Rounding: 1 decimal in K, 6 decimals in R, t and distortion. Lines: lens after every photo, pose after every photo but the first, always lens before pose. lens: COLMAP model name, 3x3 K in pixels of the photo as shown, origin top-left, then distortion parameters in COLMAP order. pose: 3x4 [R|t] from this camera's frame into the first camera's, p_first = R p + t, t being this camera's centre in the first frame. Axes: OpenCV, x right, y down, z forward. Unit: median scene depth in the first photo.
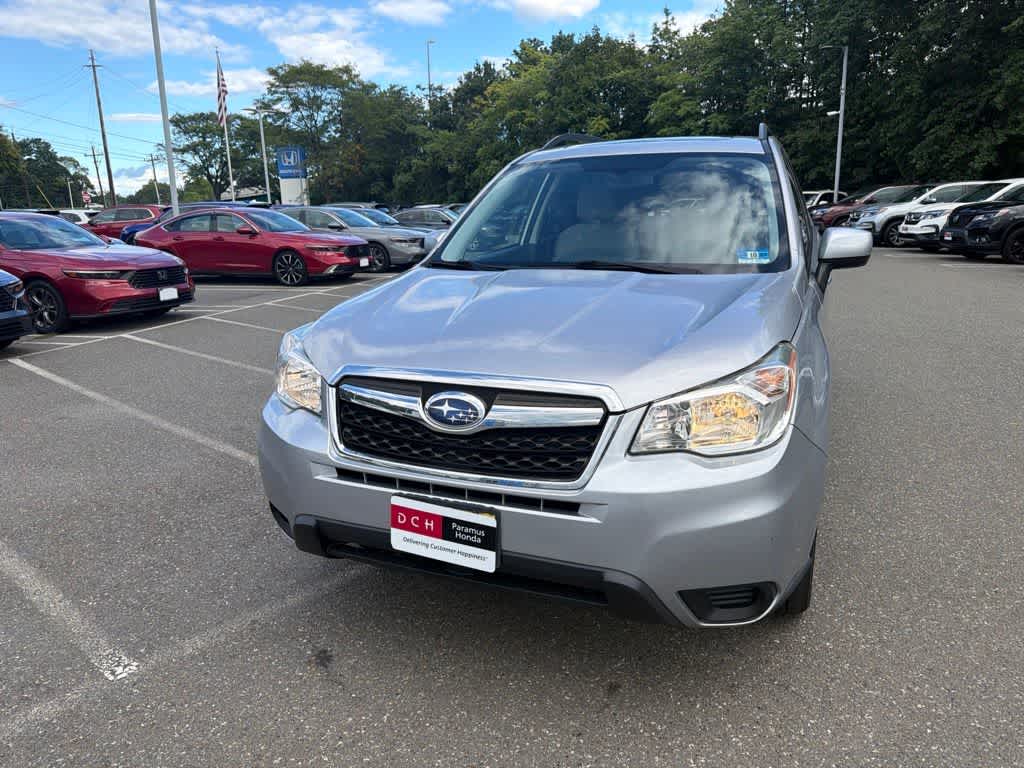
lens RADIAL K [[713.7, 0, 509.3], [0, 713.7, 394.6], [0, 0, 1]] dist [0.011055, -0.025575]
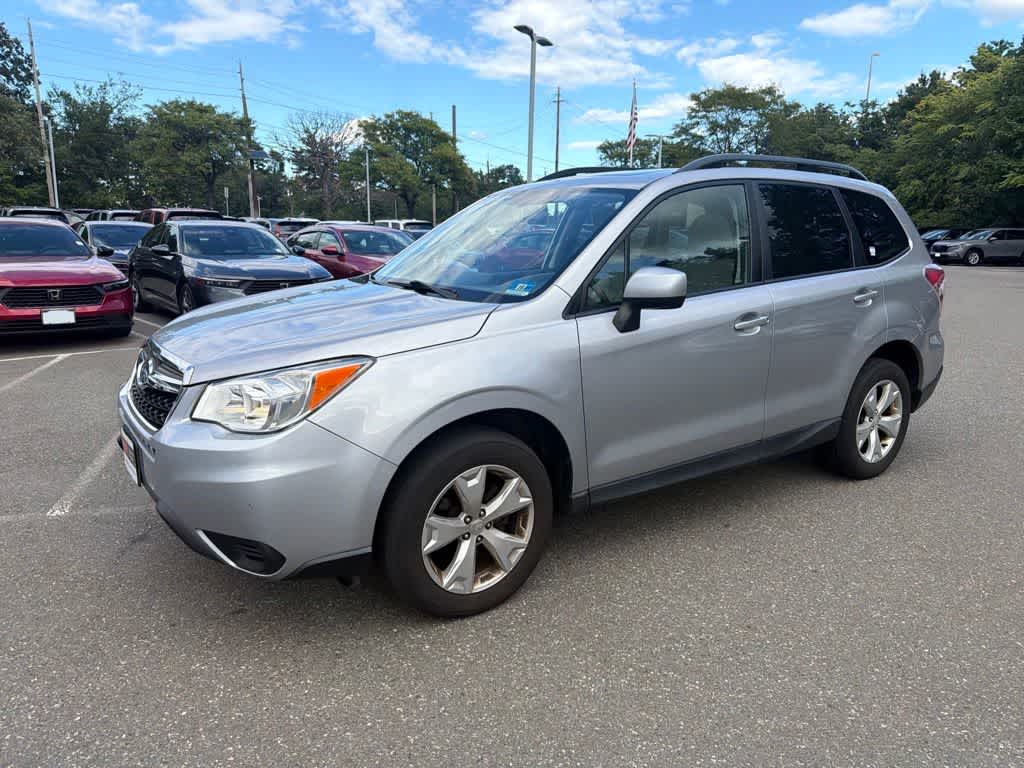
lens RADIAL K [[712.6, 0, 507.0], [0, 712.6, 382.7], [0, 0, 1]] dist [0.010919, -0.022605]
pose [[0.847553, 0.139421, -0.512070, 0.064458], [-0.160636, 0.987010, 0.002856, -0.003892], [0.505817, 0.079836, 0.858939, 0.007061]]
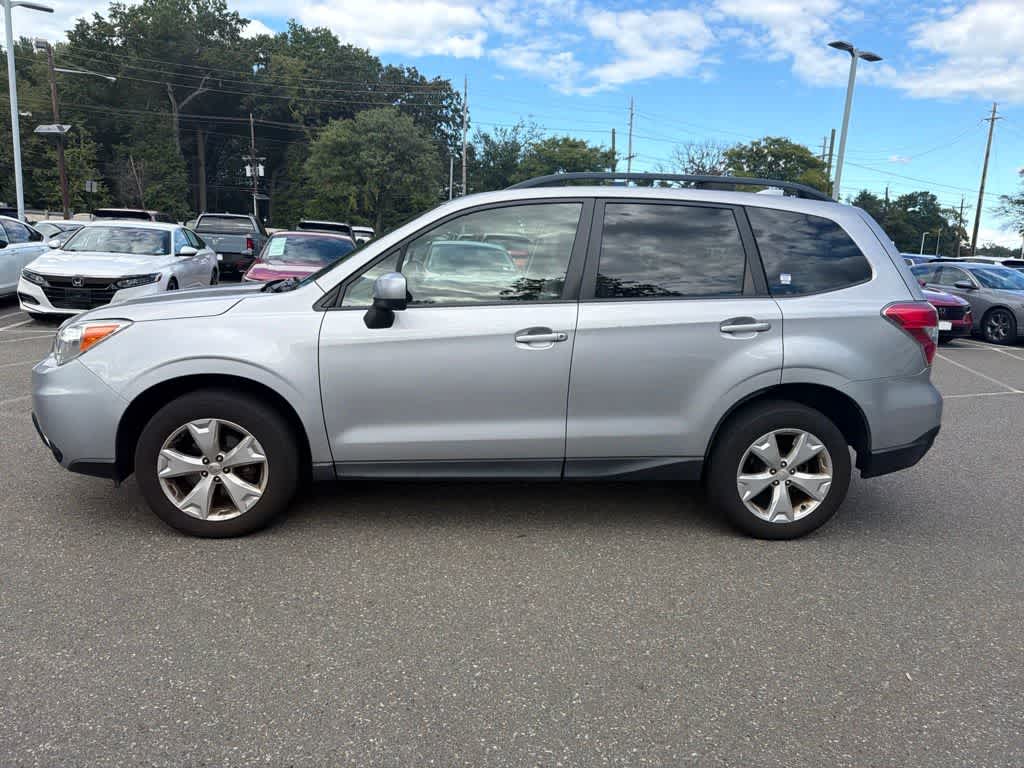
lens RADIAL K [[712.6, 0, 507.0], [0, 712.6, 382.7], [0, 0, 1]] dist [0.010919, -0.022605]
pose [[0.482569, 0.203133, -0.851976, 0.119109], [-0.272341, 0.959315, 0.074468, -0.015980], [0.832441, 0.196092, 0.518257, 0.049415]]
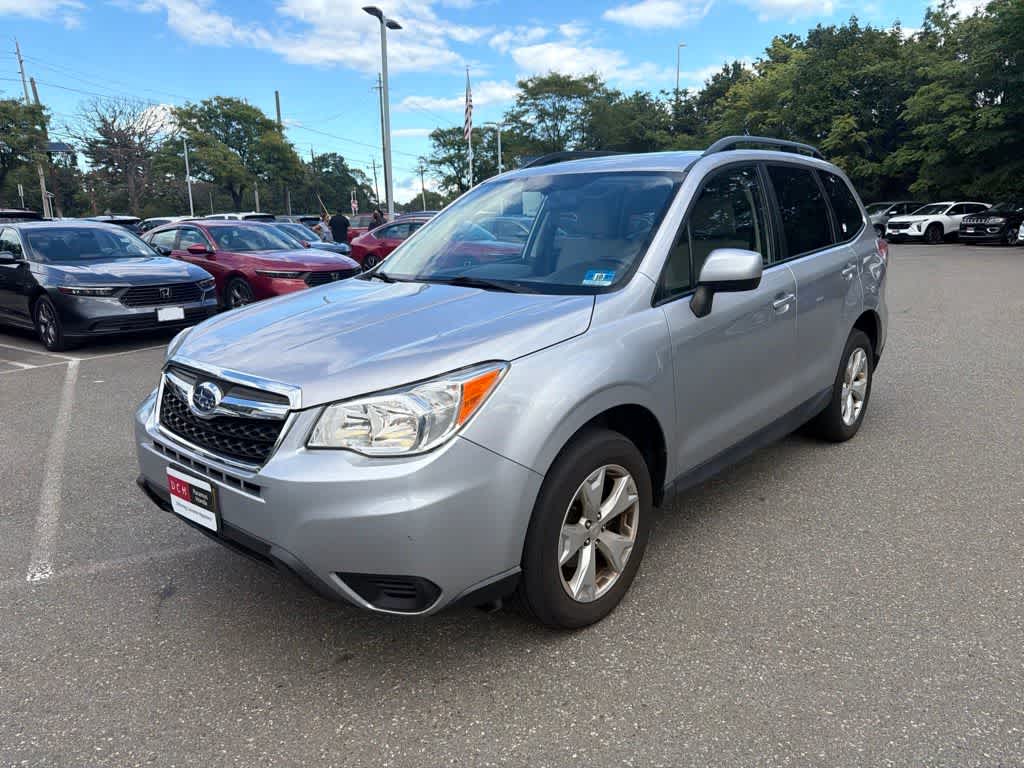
lens RADIAL K [[713.7, 0, 509.3], [0, 713.7, 394.6], [0, 0, 1]] dist [0.011055, -0.025575]
pose [[0.946495, 0.077996, -0.313150, 0.040225], [-0.080210, 0.996761, 0.005829, -0.001672], [0.312591, 0.019601, 0.949686, 0.000502]]
